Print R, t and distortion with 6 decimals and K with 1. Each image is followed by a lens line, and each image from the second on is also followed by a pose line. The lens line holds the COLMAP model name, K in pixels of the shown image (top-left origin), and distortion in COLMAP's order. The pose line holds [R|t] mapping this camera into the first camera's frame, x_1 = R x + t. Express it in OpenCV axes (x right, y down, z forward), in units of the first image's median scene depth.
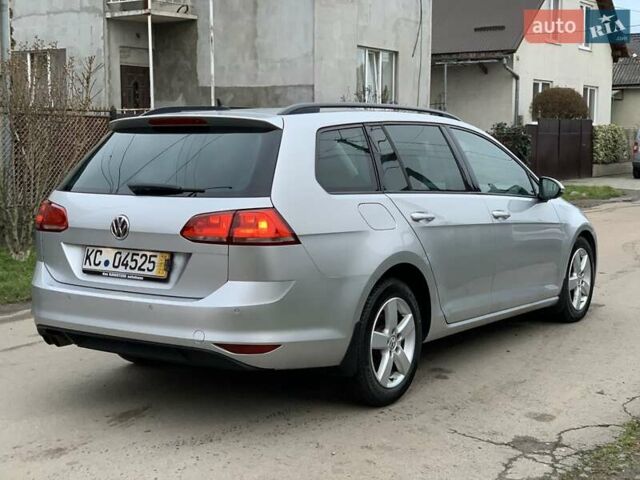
lens RADIAL K [[982.1, 0, 320.0], [0, 982.1, 240.0], [0, 0, 1]] dist [0.118834, -0.170905]
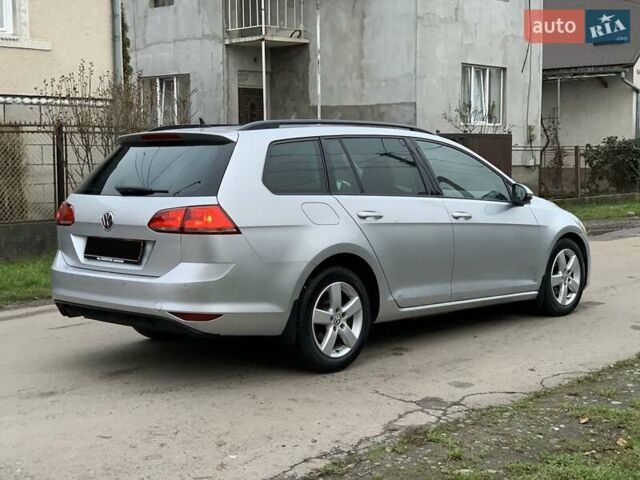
lens RADIAL K [[982.1, 0, 320.0], [0, 982.1, 240.0], [0, 0, 1]] dist [0.118834, -0.170905]
pose [[0.988289, 0.005369, -0.152499, 0.221329], [-0.008019, 0.999827, -0.016771, 0.026041], [0.152383, 0.017798, 0.988161, -0.174890]]
